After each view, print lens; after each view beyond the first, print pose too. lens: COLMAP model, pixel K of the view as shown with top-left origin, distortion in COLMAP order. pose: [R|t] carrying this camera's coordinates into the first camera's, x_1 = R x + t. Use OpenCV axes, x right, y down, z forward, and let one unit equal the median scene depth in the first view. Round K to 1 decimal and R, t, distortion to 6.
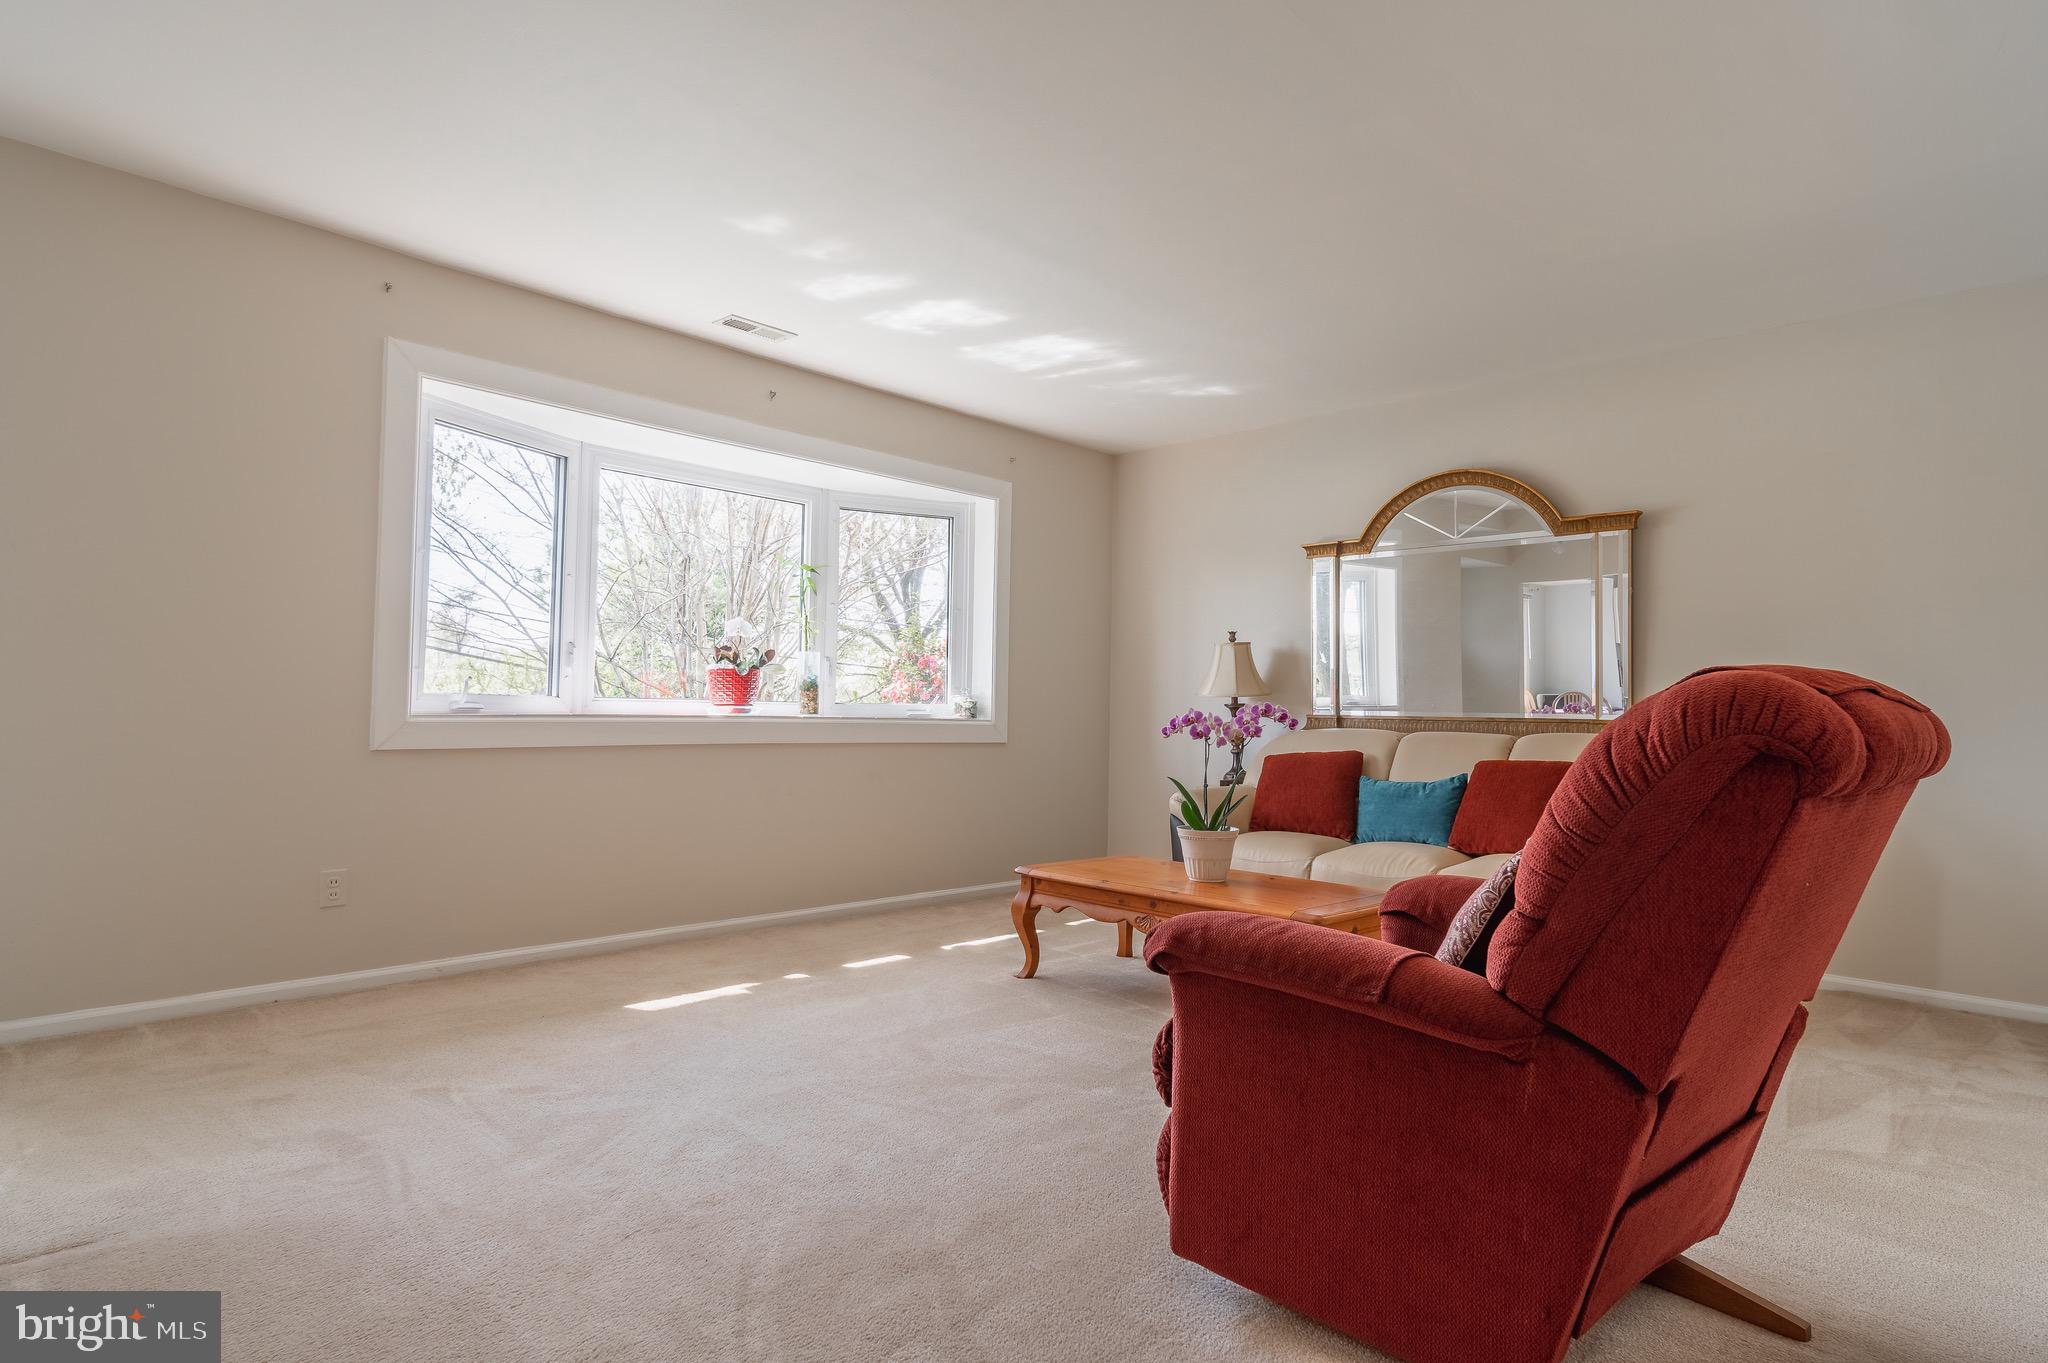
lens RADIAL K [[1077.9, 0, 1024.0], [0, 1077.9, 681.5], [0, 0, 1]] dist [-0.005092, -0.000483]
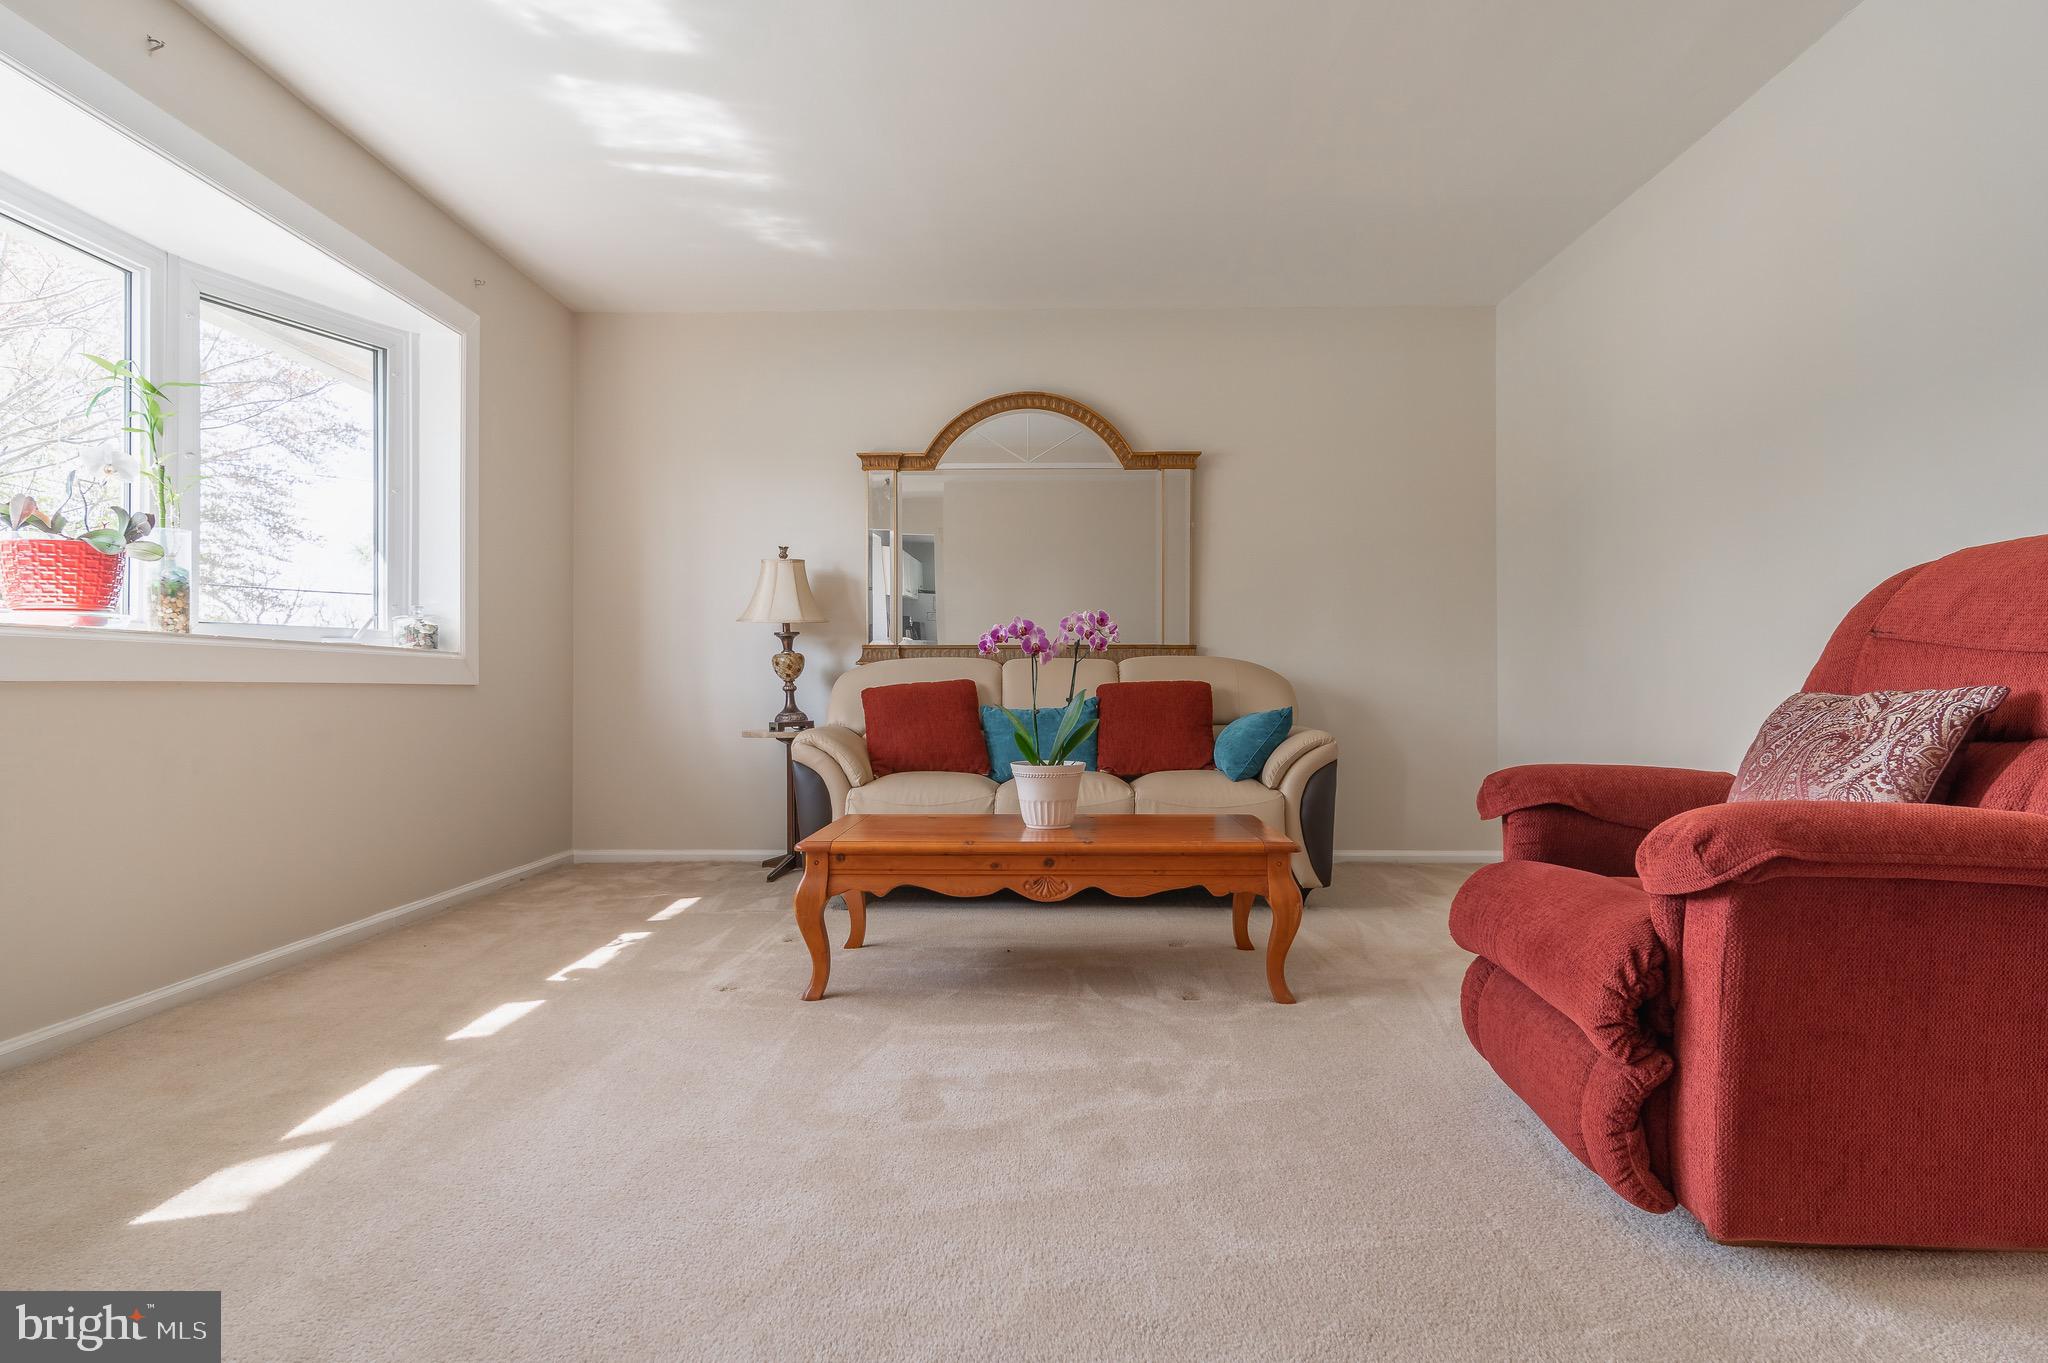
lens RADIAL K [[1077.9, 0, 1024.0], [0, 1077.9, 681.5], [0, 0, 1]] dist [-0.005092, -0.000483]
pose [[0.736664, -0.015877, 0.676073, -0.253706], [-0.006571, 0.999509, 0.030634, 0.034106], [-0.676227, -0.027010, 0.736198, 0.262238]]
